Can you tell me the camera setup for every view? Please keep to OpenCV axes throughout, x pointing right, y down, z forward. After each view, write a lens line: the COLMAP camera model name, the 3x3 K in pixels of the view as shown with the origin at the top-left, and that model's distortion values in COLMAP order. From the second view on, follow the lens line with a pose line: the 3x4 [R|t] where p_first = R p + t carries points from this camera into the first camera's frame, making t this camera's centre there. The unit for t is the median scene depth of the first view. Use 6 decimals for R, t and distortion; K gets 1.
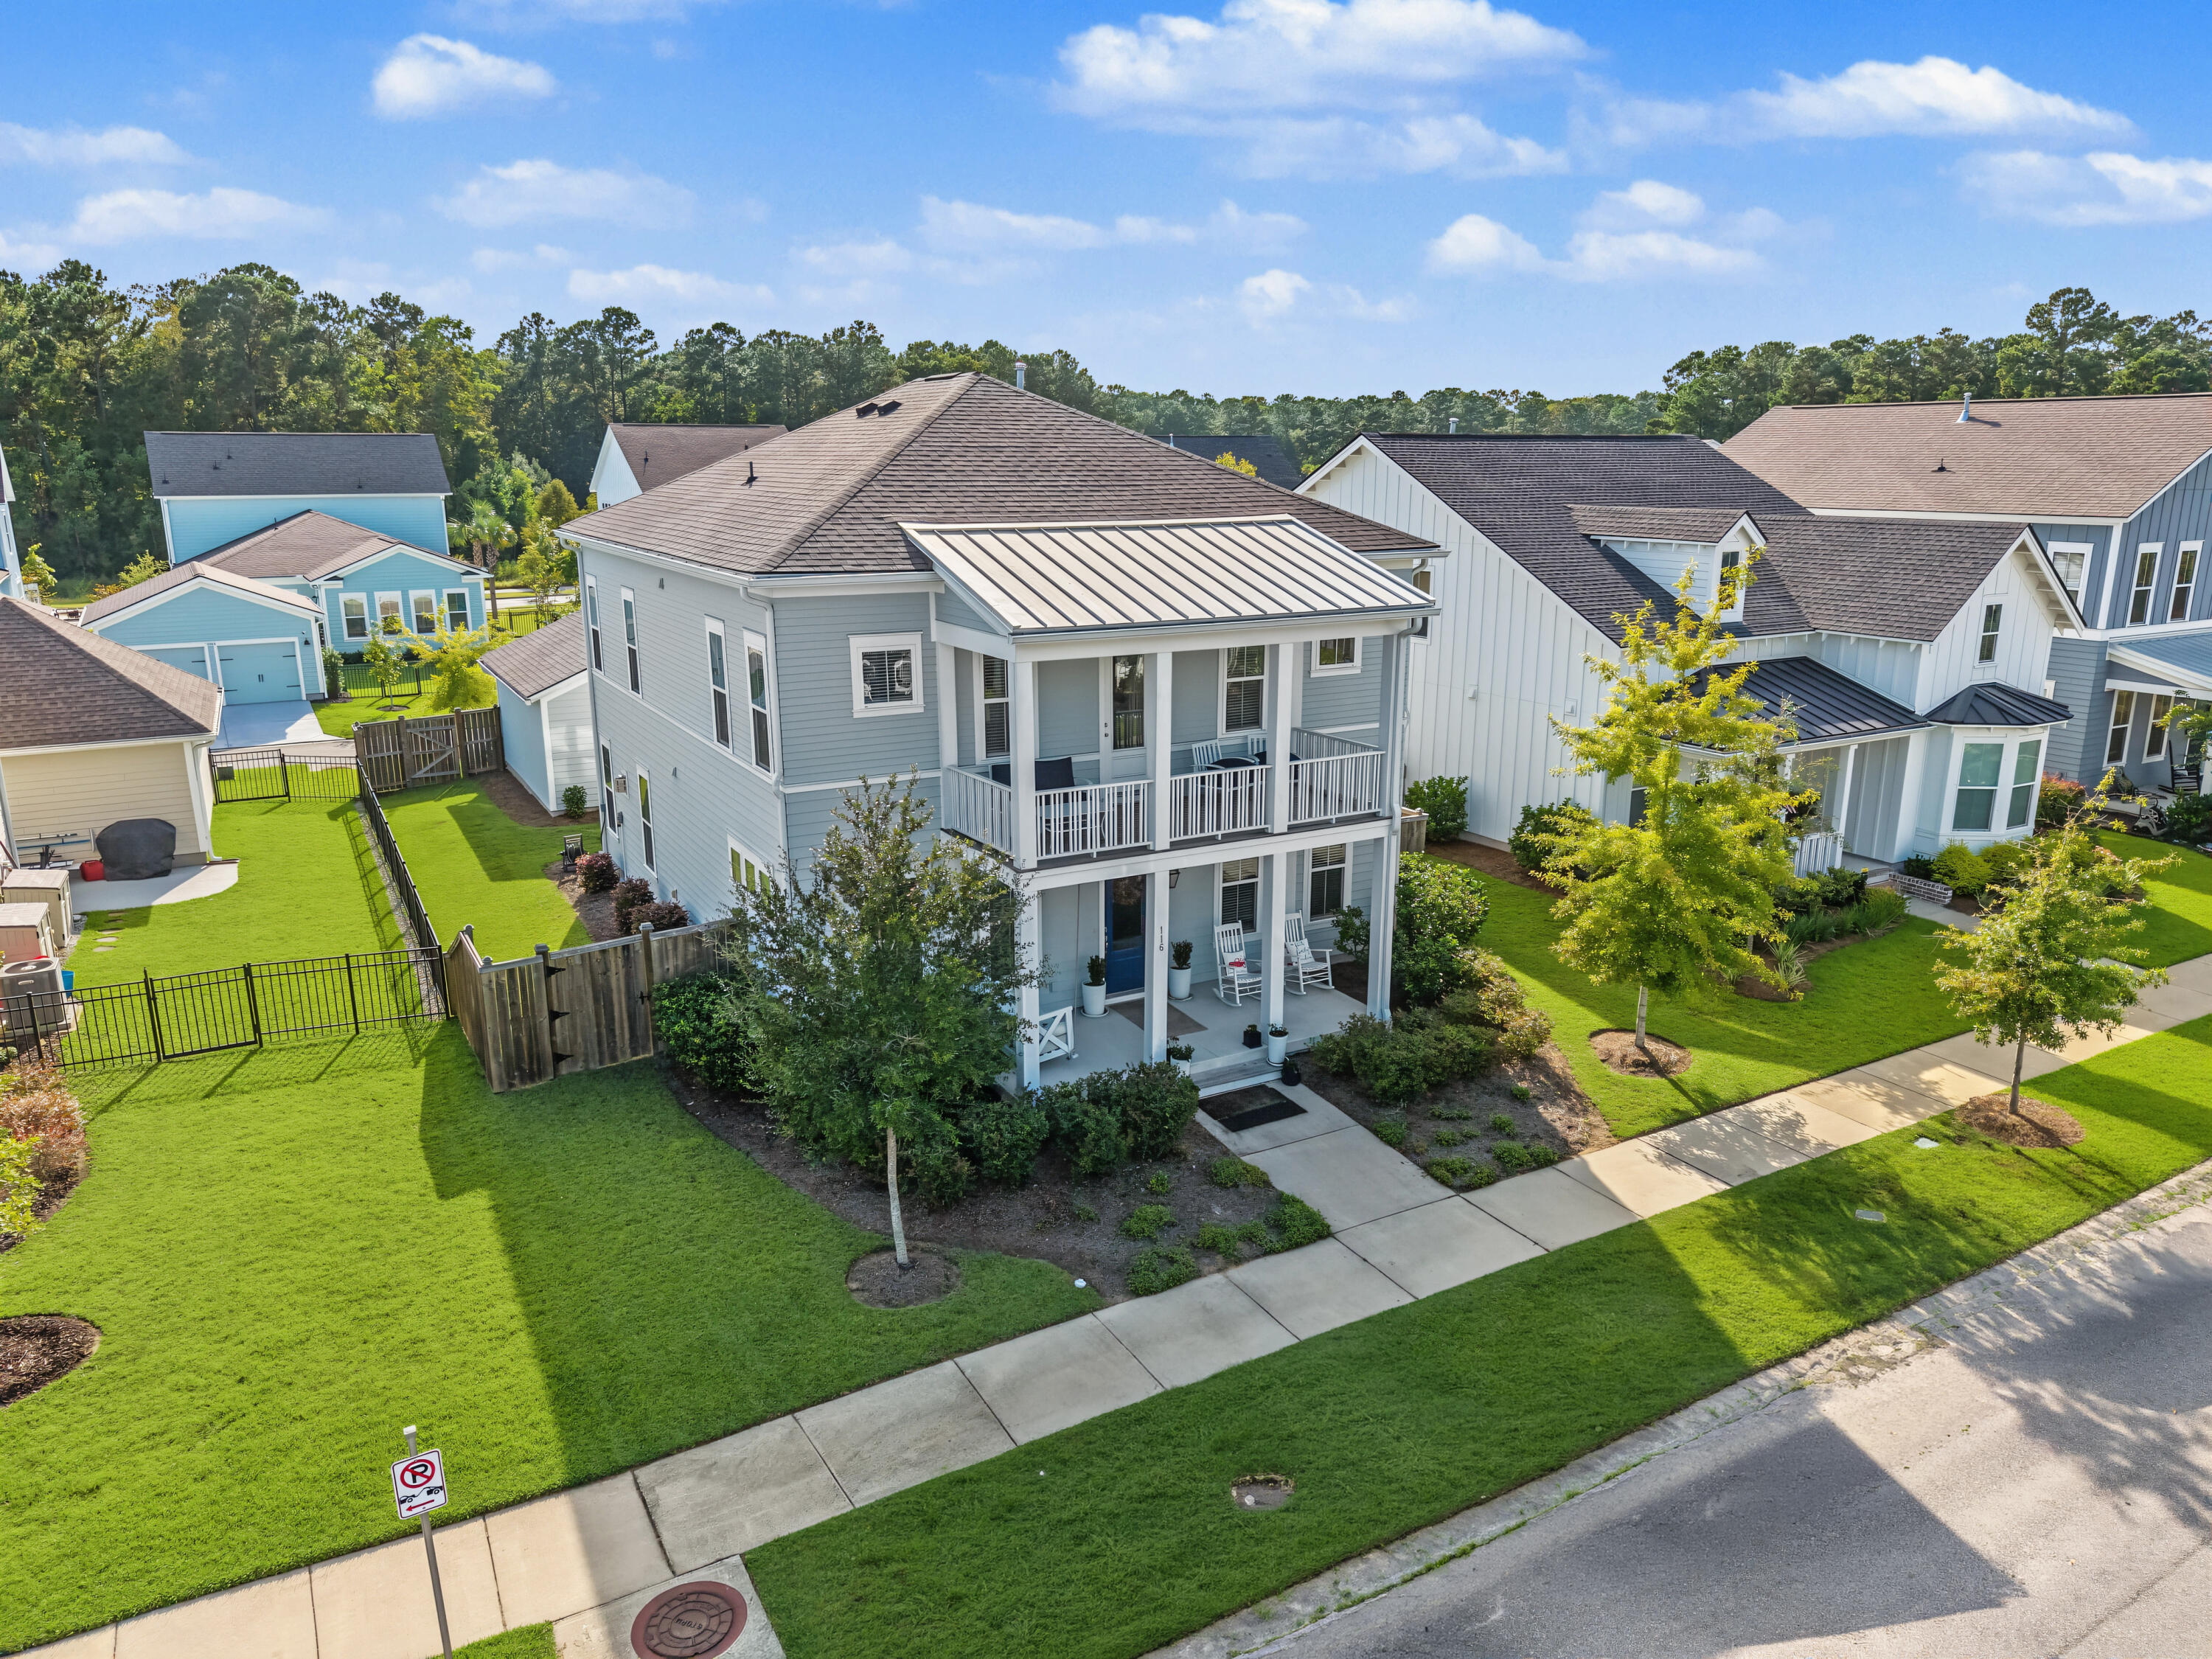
lens RADIAL K [[1474.5, 0, 1104.5], [0, 1474.5, 831.5], [0, 0, 1]] dist [0.019208, -0.017953]
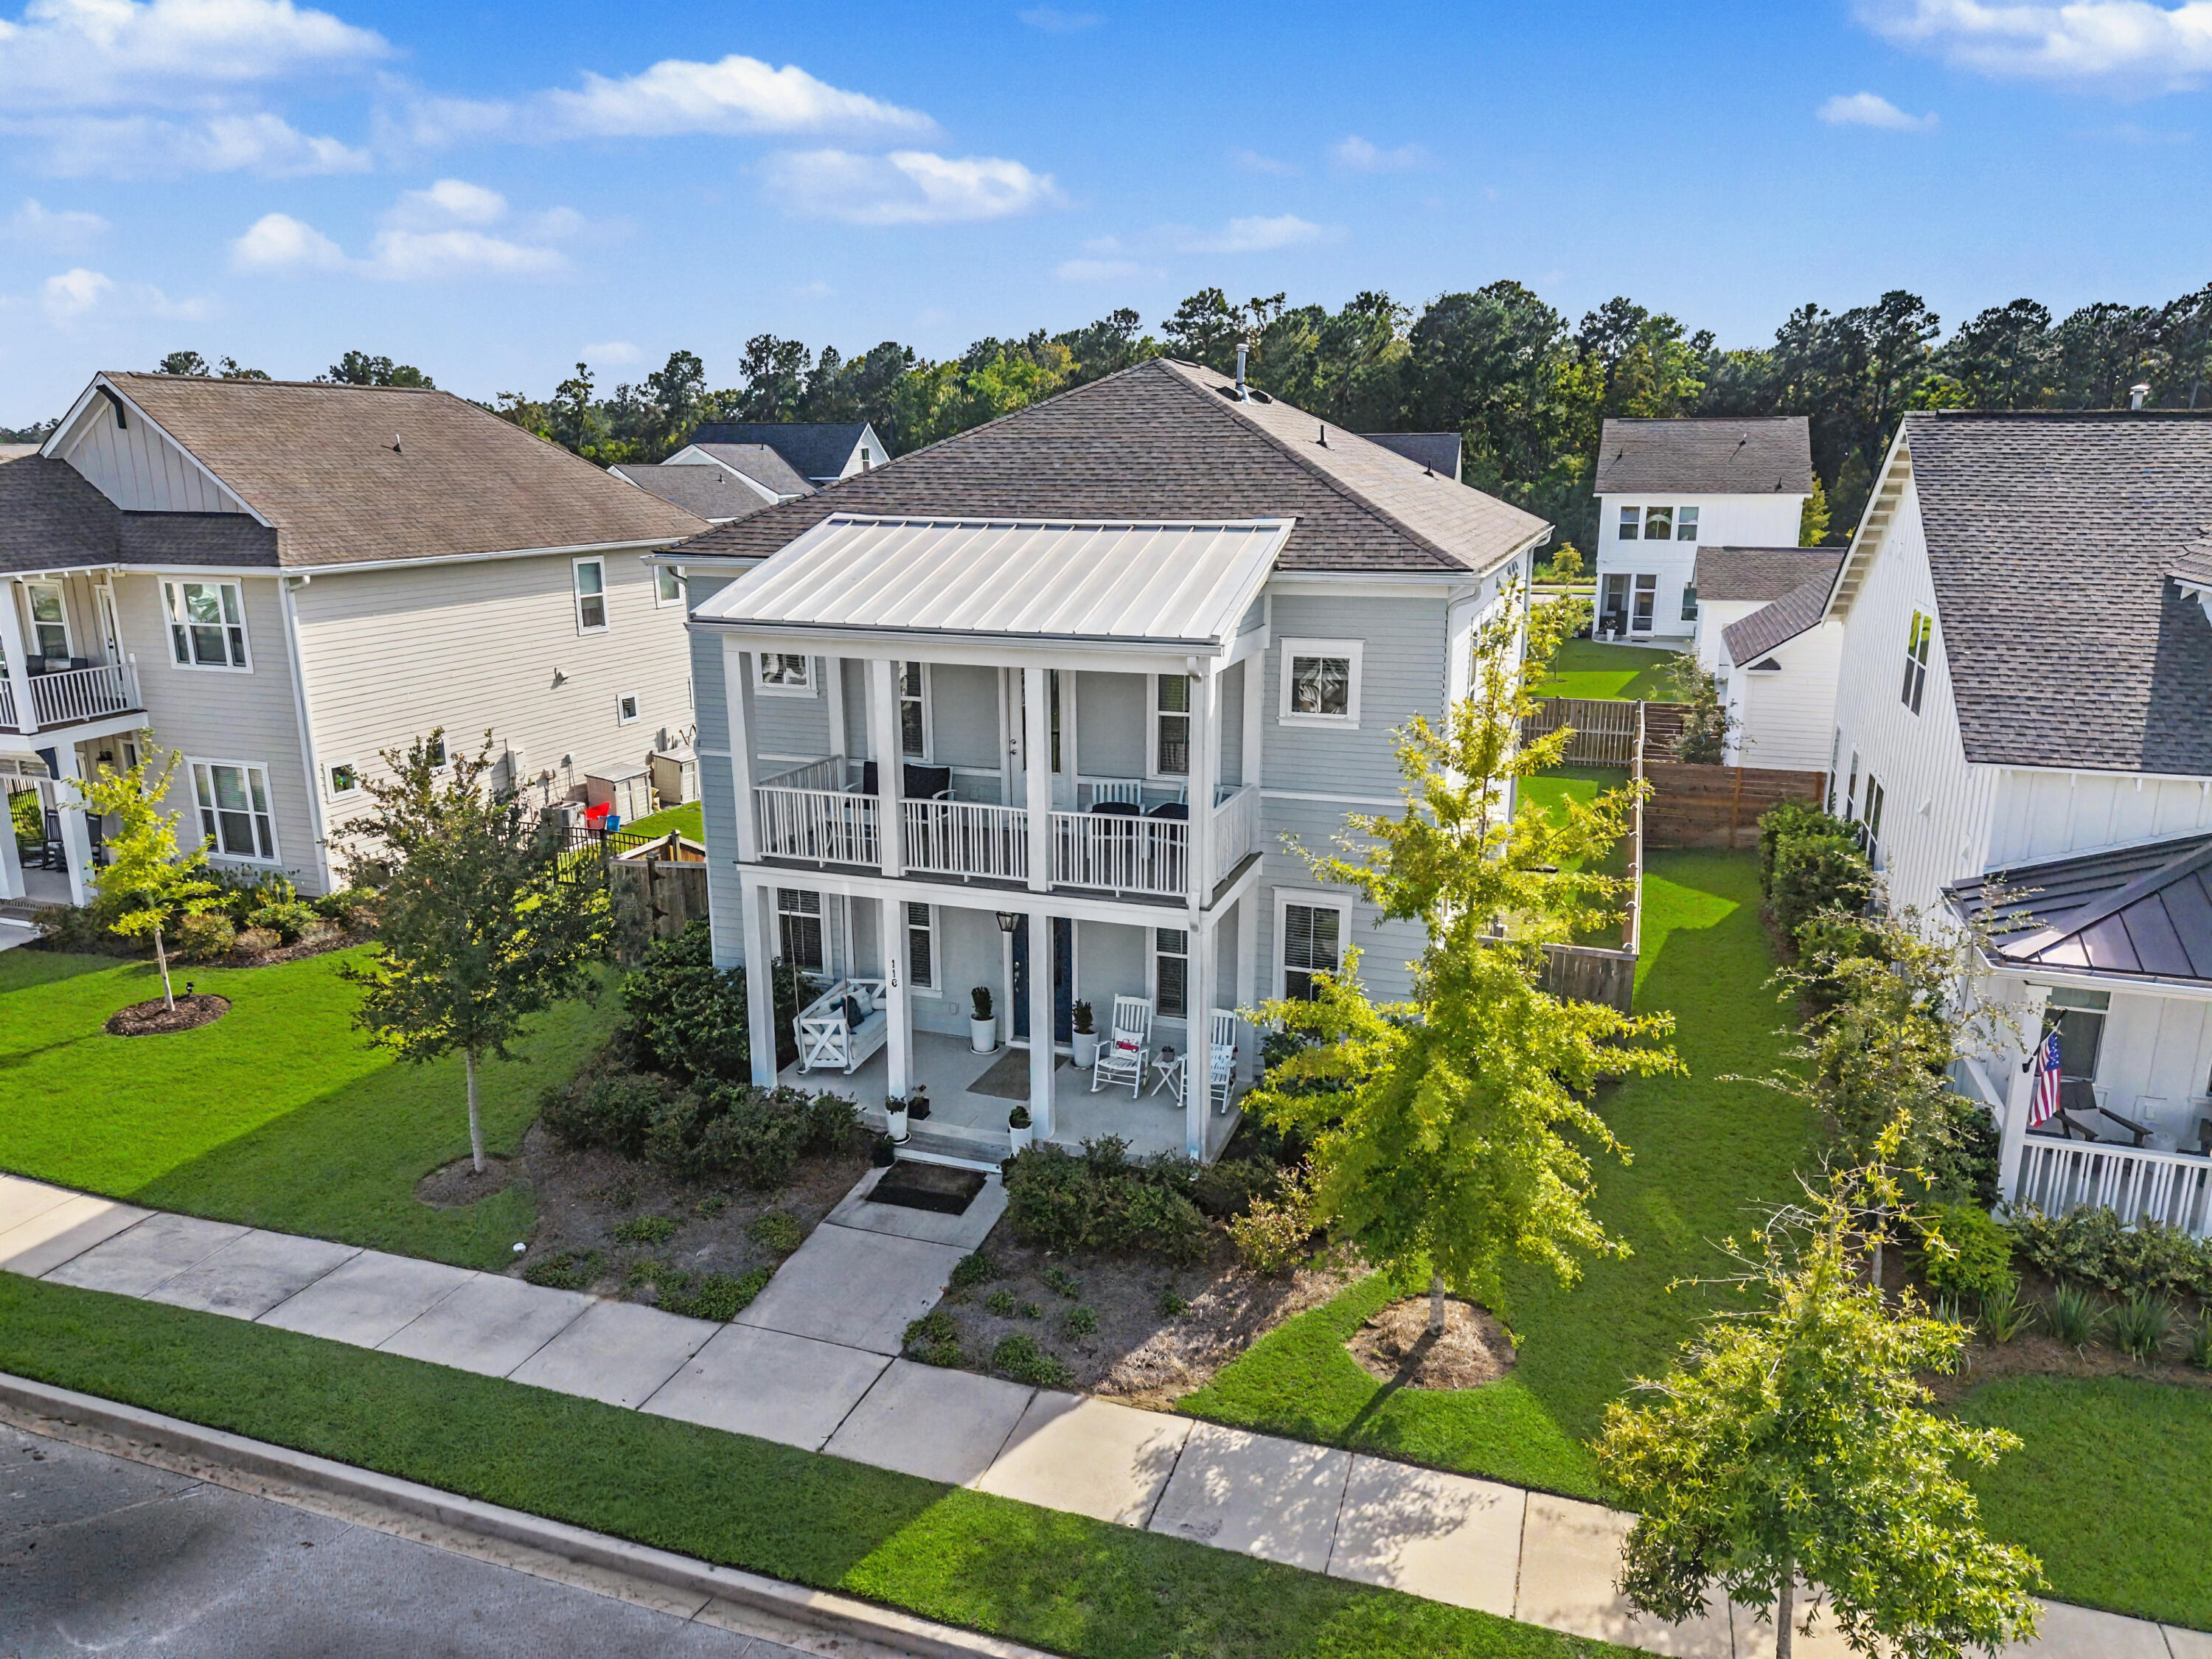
lens RADIAL K [[1474.5, 0, 1113.2], [0, 1474.5, 832.0], [0, 0, 1]] dist [0.019208, -0.017953]
pose [[0.661767, 0.183863, -0.726815, 0.732393], [-0.183218, 0.979728, 0.081022, -0.105586], [0.726977, 0.079548, 0.682038, 0.439508]]
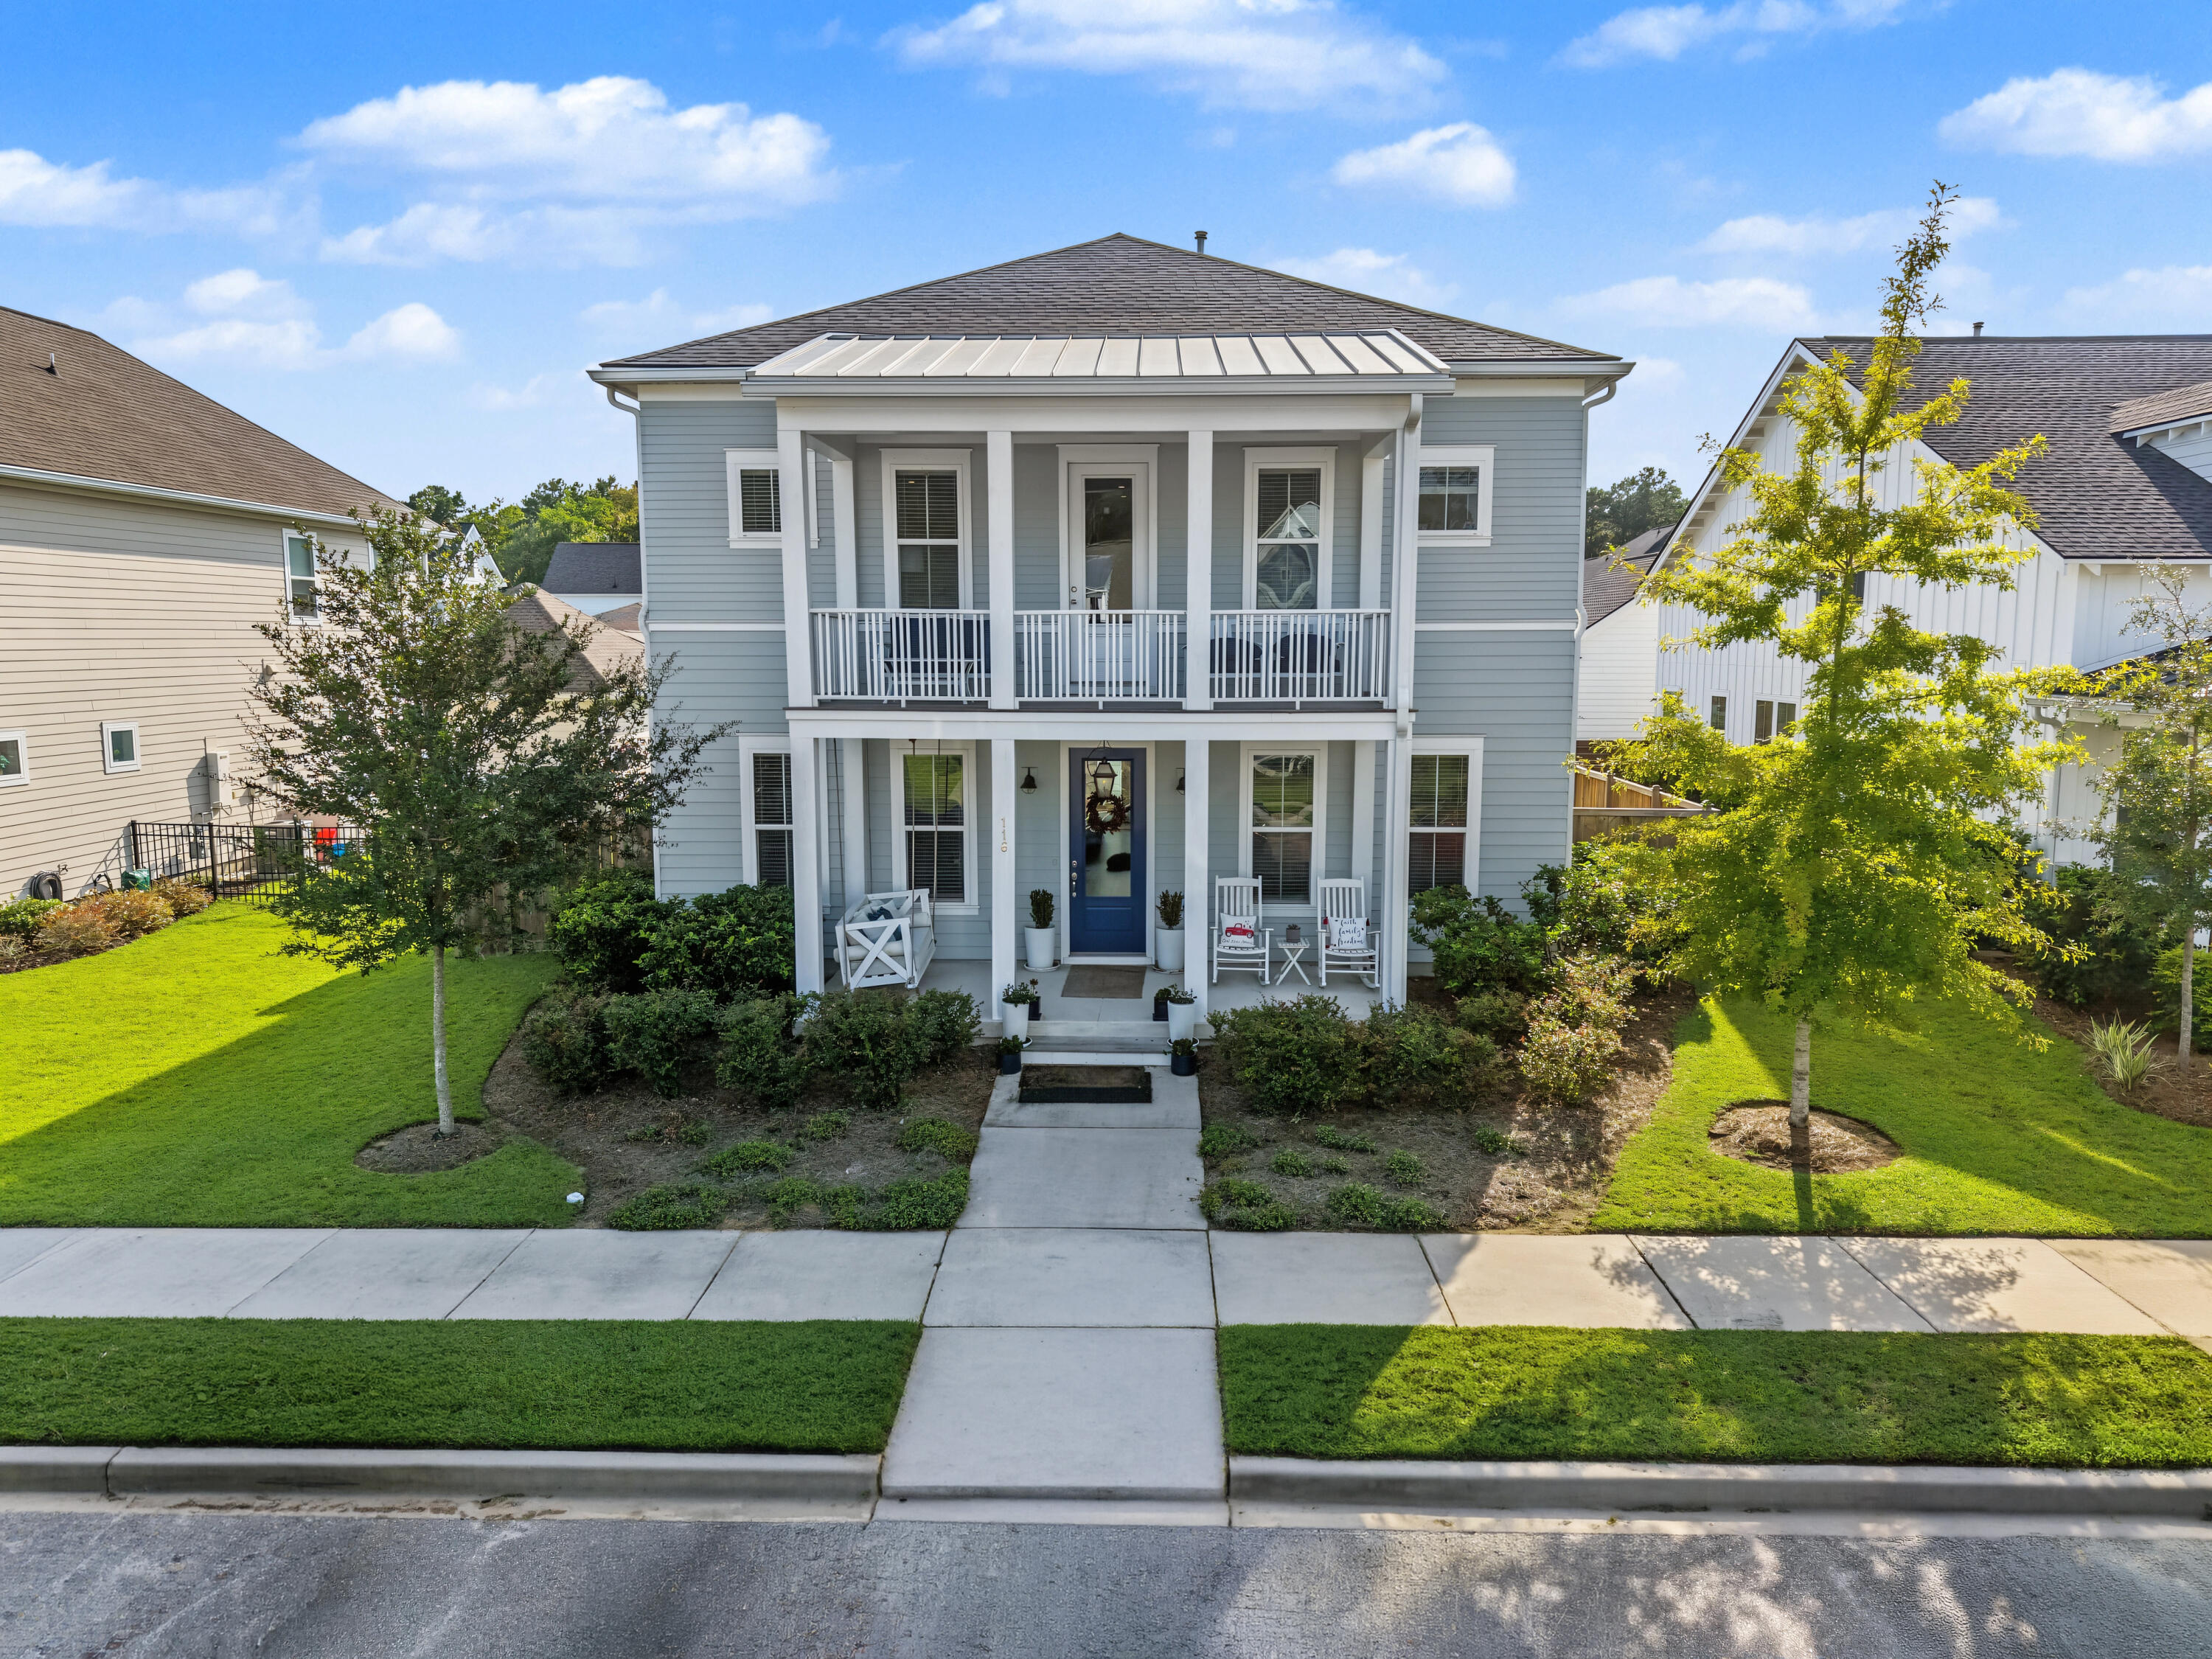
lens RADIAL K [[1474.5, 0, 1111.3], [0, 1474.5, 832.8], [0, 0, 1]] dist [0.019208, -0.017953]
pose [[0.854776, 0.068470, -0.514460, 0.436499], [-0.128690, 0.988265, -0.082289, 0.118610], [0.502789, 0.136545, 0.853557, 0.374292]]
